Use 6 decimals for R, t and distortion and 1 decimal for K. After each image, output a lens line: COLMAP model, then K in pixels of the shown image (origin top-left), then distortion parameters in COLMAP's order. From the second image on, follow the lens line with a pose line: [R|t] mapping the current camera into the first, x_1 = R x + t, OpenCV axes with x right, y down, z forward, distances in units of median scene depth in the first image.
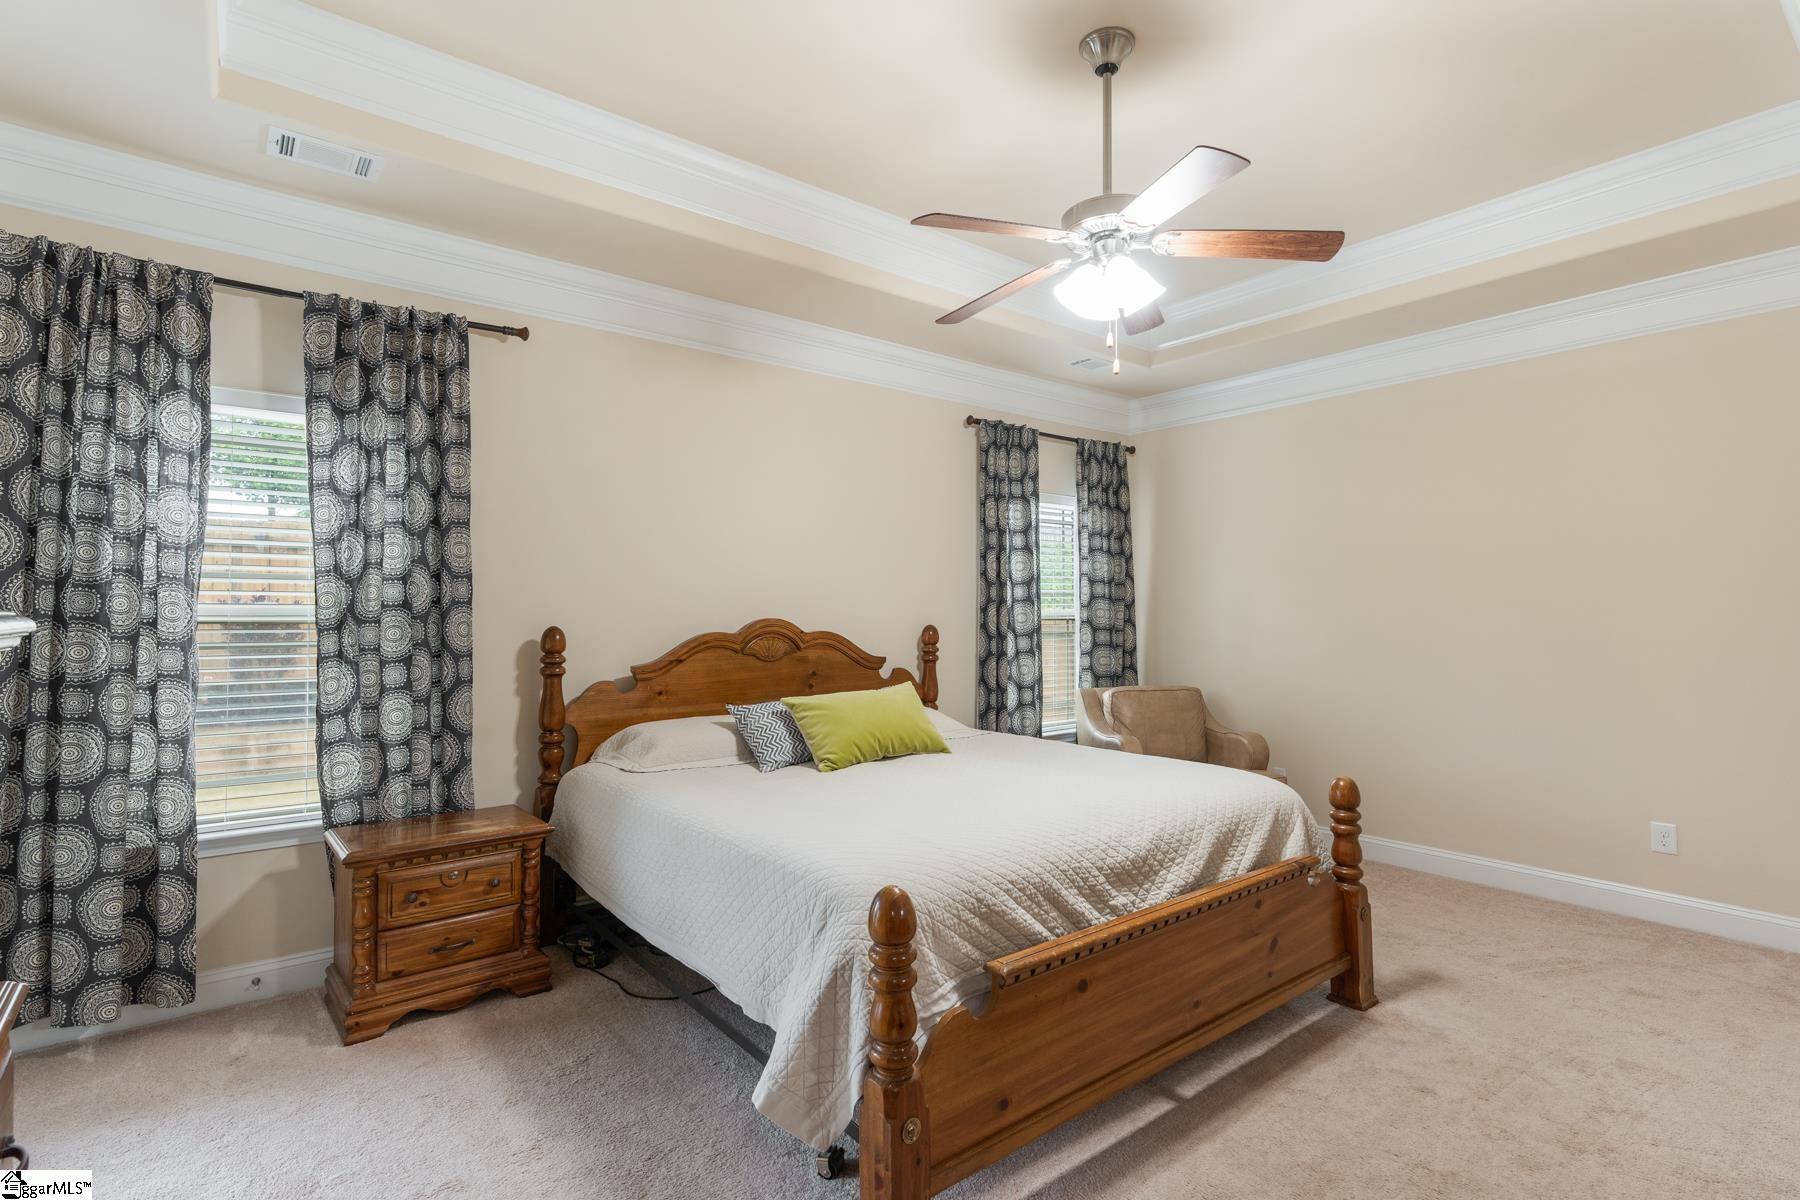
lens RADIAL K [[894.6, 0, 883.5], [0, 894.6, 606.6], [0, 0, 1]] dist [-0.004314, -0.000683]
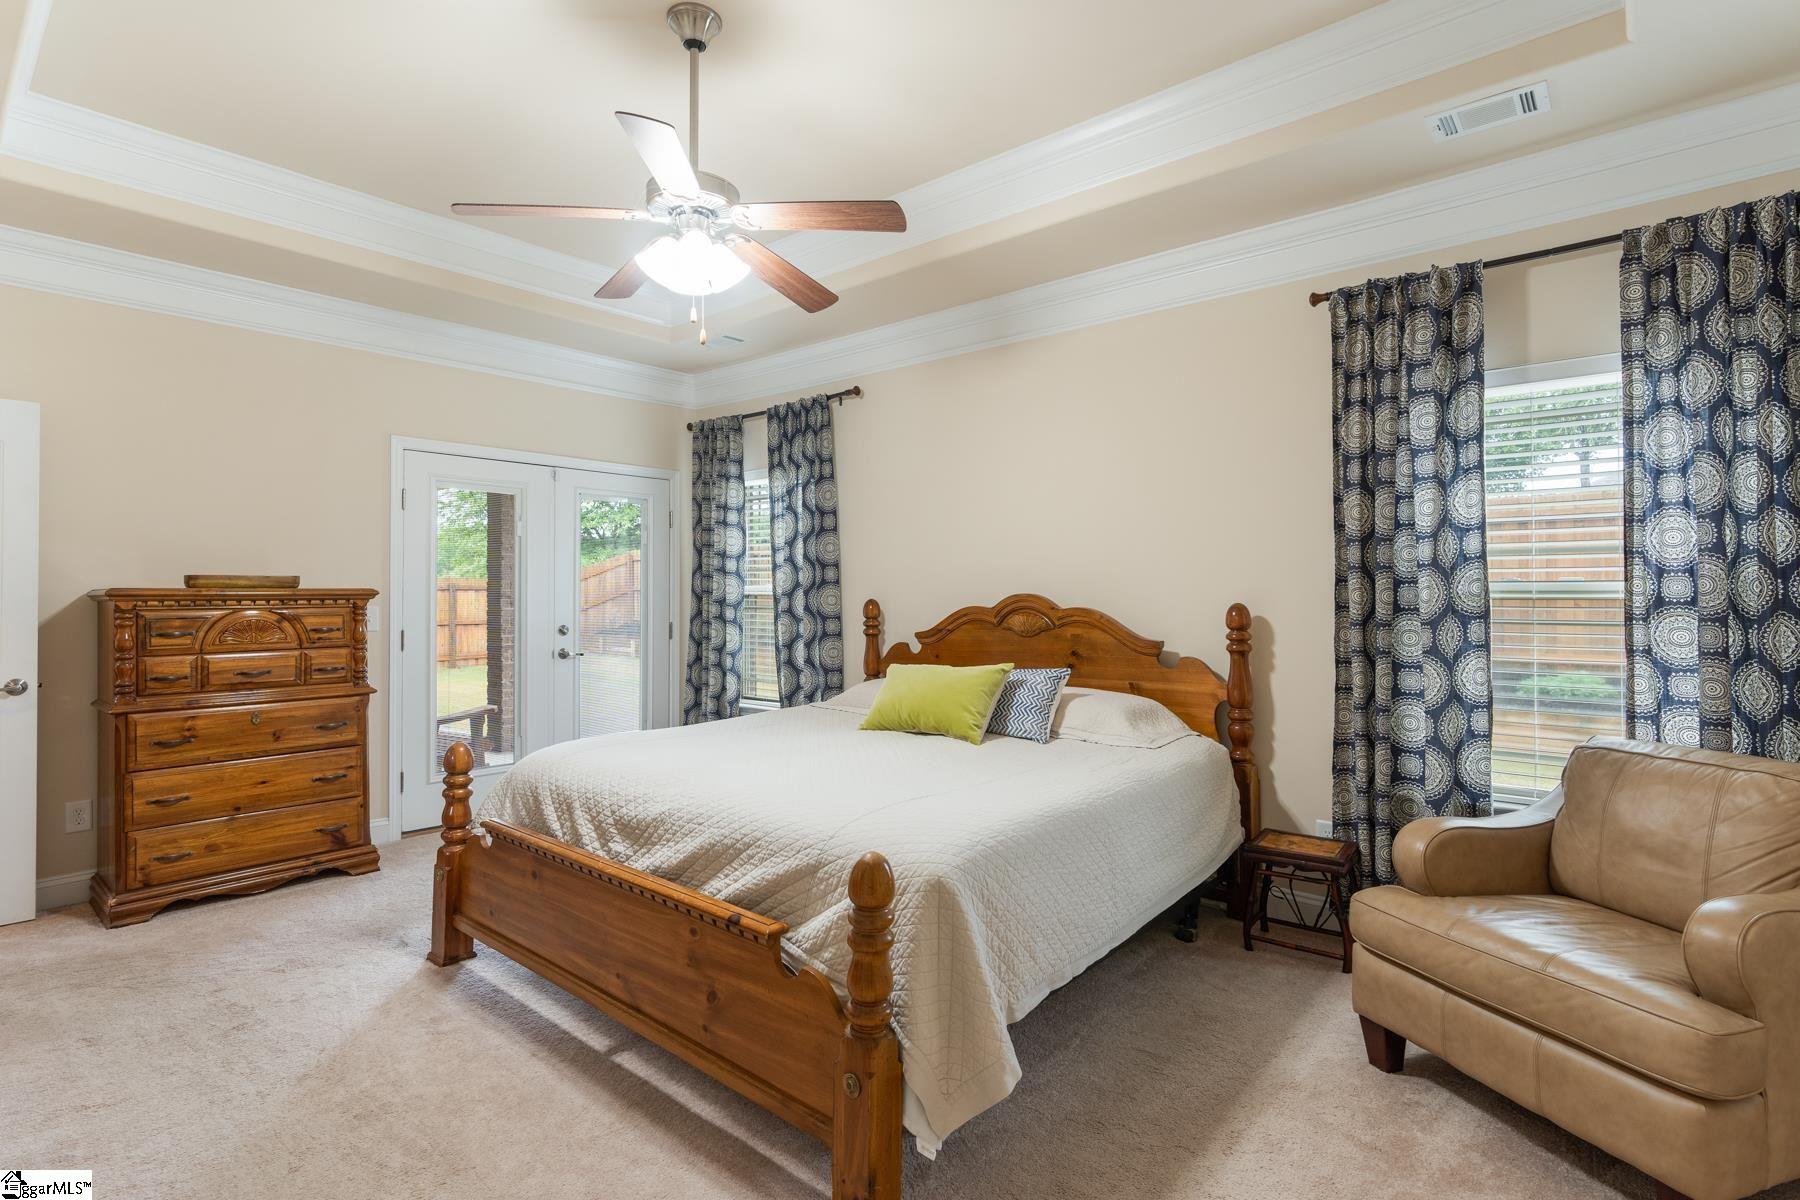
lens RADIAL K [[894.6, 0, 880.9], [0, 894.6, 587.3], [0, 0, 1]] dist [-0.004314, -0.000683]
pose [[0.164490, -0.004550, -0.986368, 1.045993], [0.009323, 0.999952, -0.003058, 0.009478], [0.986335, -0.008693, 0.164524, 0.845693]]
